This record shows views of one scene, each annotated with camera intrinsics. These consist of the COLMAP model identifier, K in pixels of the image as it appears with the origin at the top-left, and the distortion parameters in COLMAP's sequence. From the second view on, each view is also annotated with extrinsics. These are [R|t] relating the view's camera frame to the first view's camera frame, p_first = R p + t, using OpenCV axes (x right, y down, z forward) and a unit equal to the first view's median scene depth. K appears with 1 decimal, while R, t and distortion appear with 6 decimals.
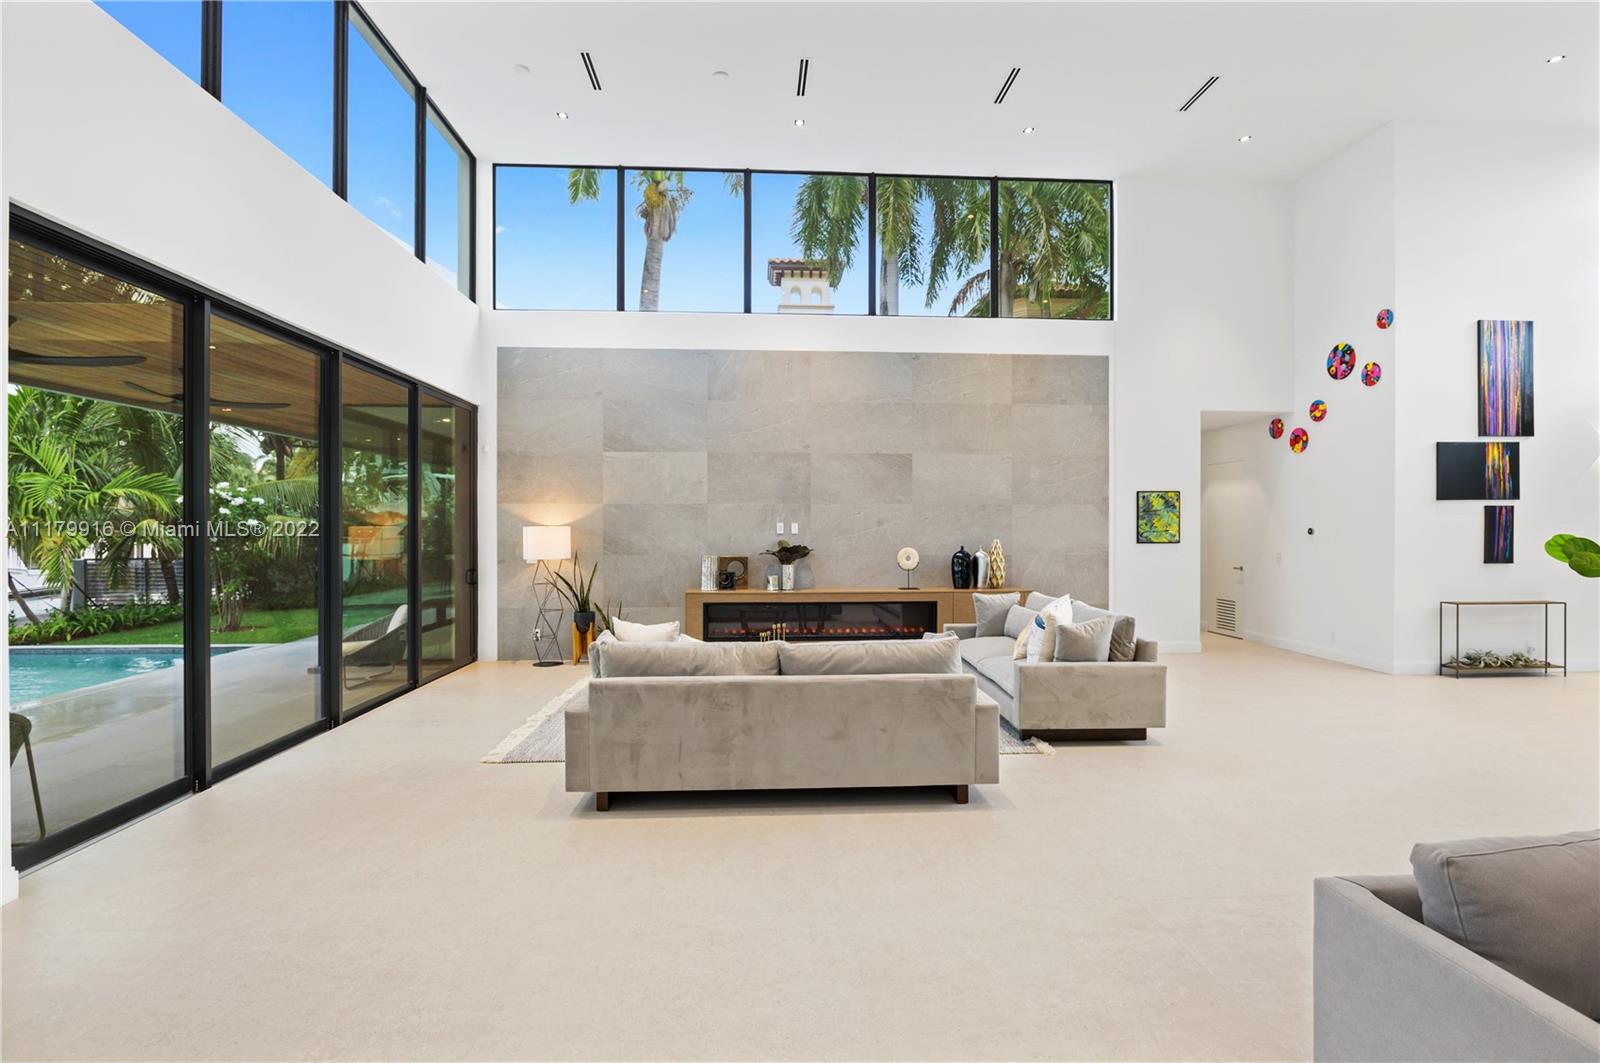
lens RADIAL K [[753.1, 0, 804.0], [0, 753.1, 529.8], [0, 0, 1]] dist [-0.011040, 0.000402]
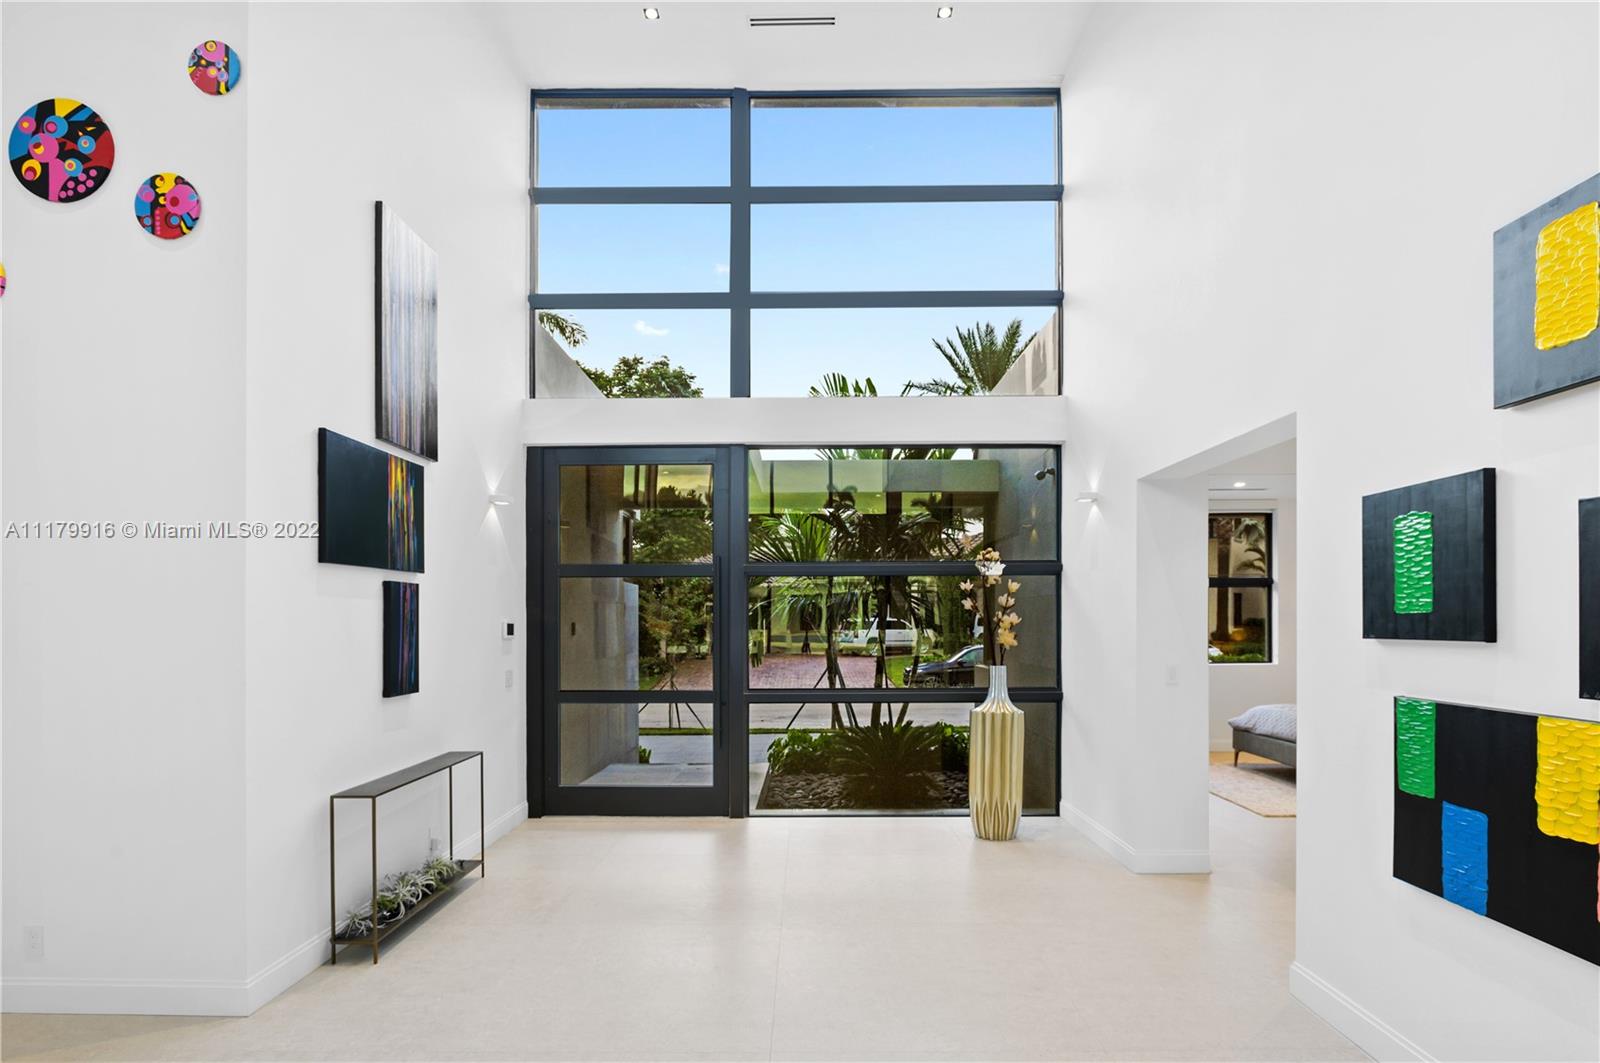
lens RADIAL K [[782.7, 0, 801.1], [0, 782.7, 624.1], [0, 0, 1]] dist [-0.009546, -0.000041]
pose [[0.055665, -0.002246, 0.998447, 0.411017], [0.002848, 0.999994, 0.002091, -0.003953], [-0.998445, 0.002727, 0.055671, 0.695409]]
